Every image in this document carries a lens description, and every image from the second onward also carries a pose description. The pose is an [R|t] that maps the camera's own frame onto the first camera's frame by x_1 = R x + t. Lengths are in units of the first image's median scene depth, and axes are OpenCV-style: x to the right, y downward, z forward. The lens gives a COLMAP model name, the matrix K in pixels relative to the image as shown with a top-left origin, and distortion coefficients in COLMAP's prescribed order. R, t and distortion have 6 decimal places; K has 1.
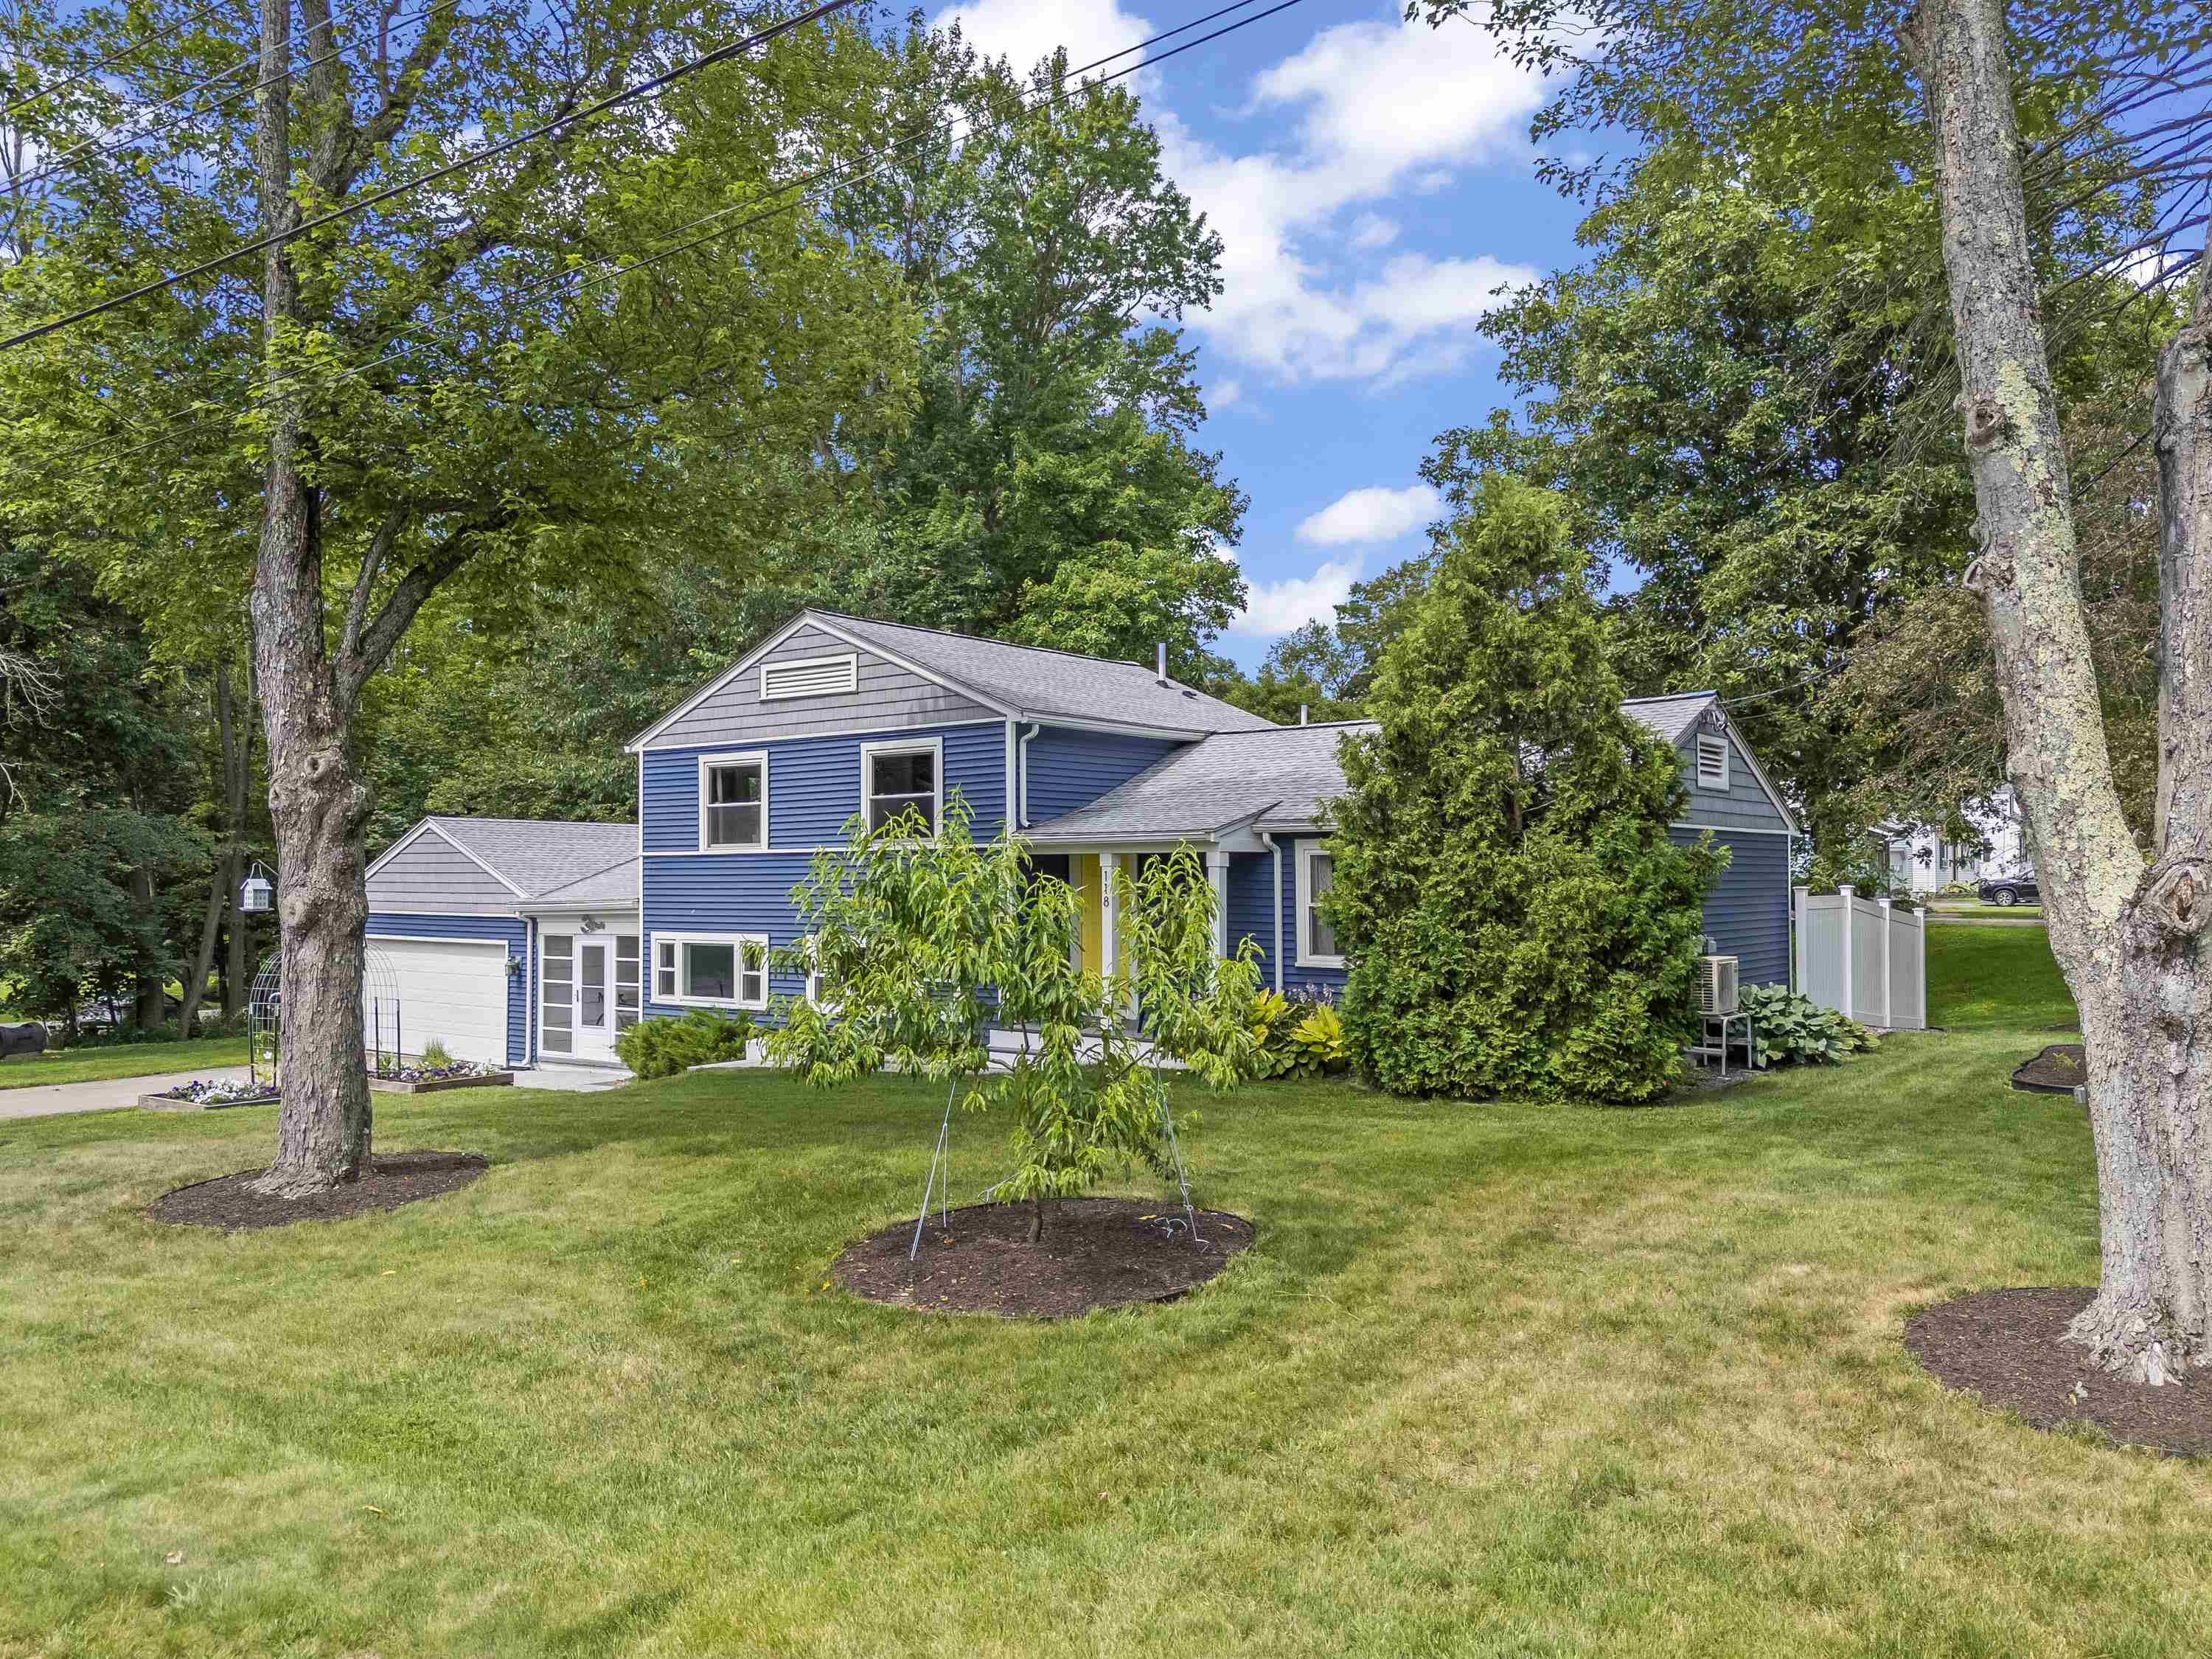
lens RADIAL K [[1673.7, 0, 1098.0], [0, 1673.7, 826.6], [0, 0, 1]] dist [0.072648, -0.038012]
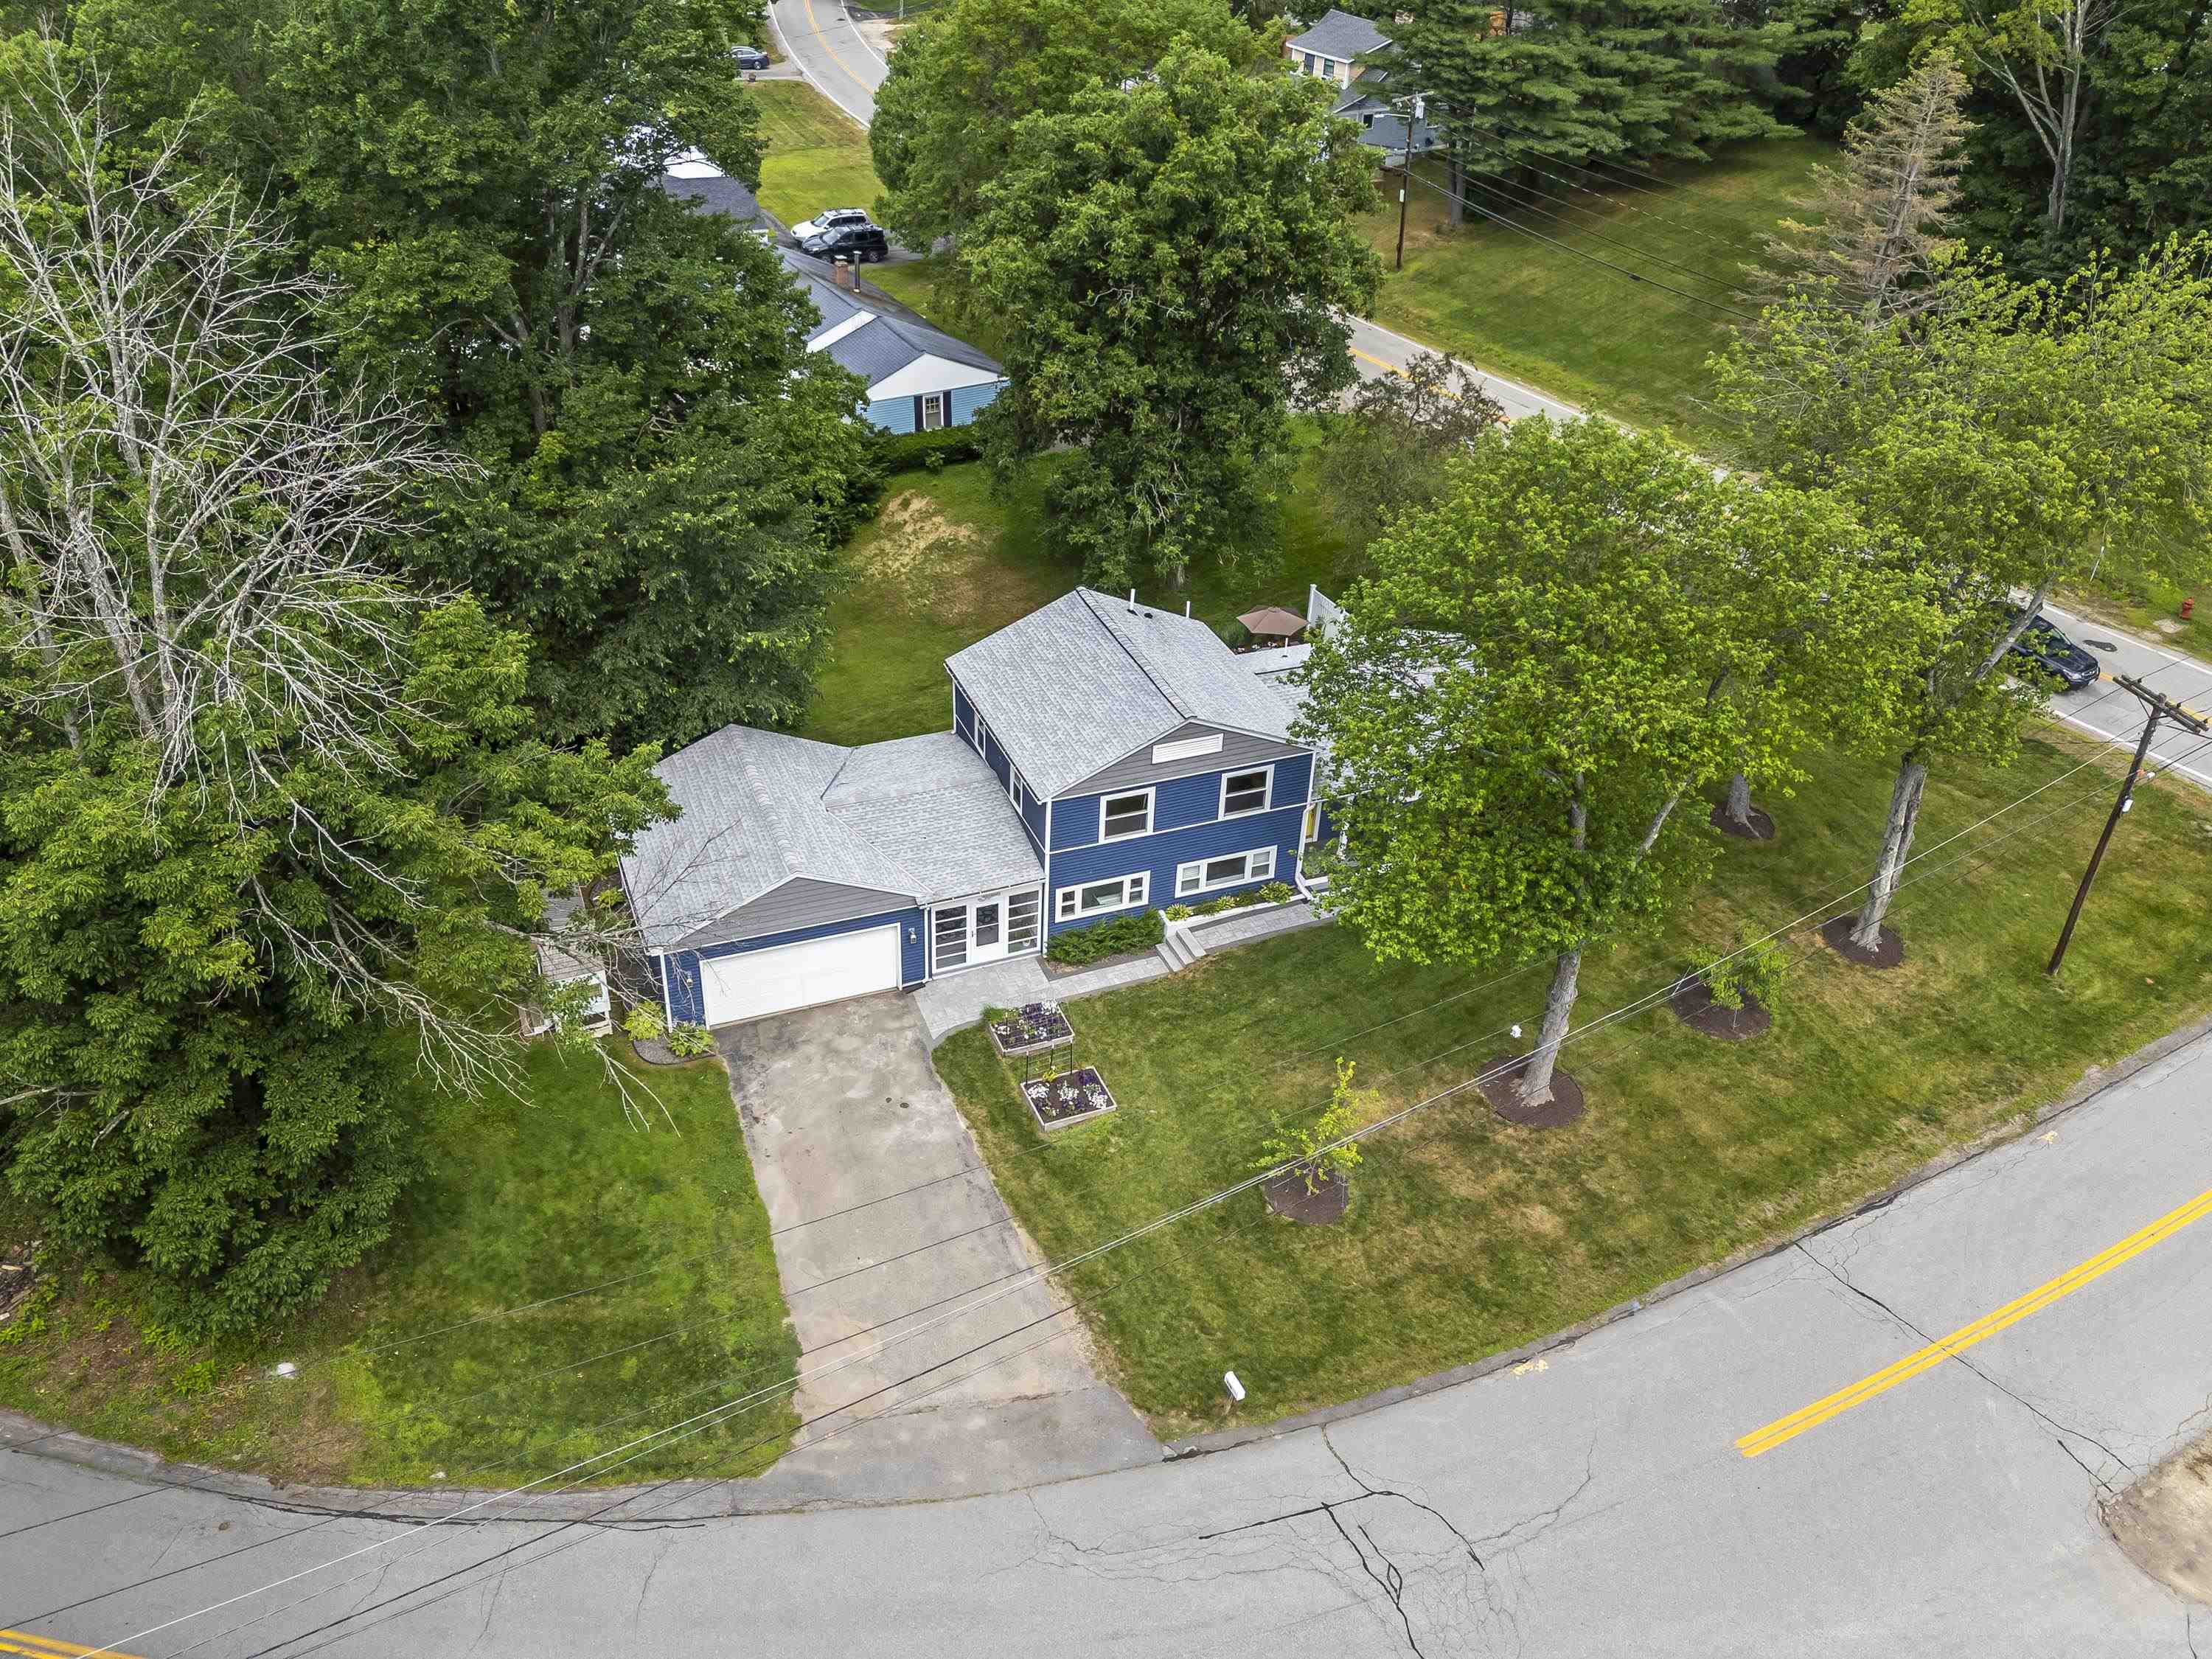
lens RADIAL K [[1673.7, 0, 1091.5], [0, 1673.7, 835.6], [0, 0, 1]] dist [0.072648, -0.038012]
pose [[0.480048, -0.438488, 0.759791, -1.522397], [-0.067890, 0.844945, 0.530526, -0.889732], [-0.874611, -0.306260, 0.375845, 0.351990]]
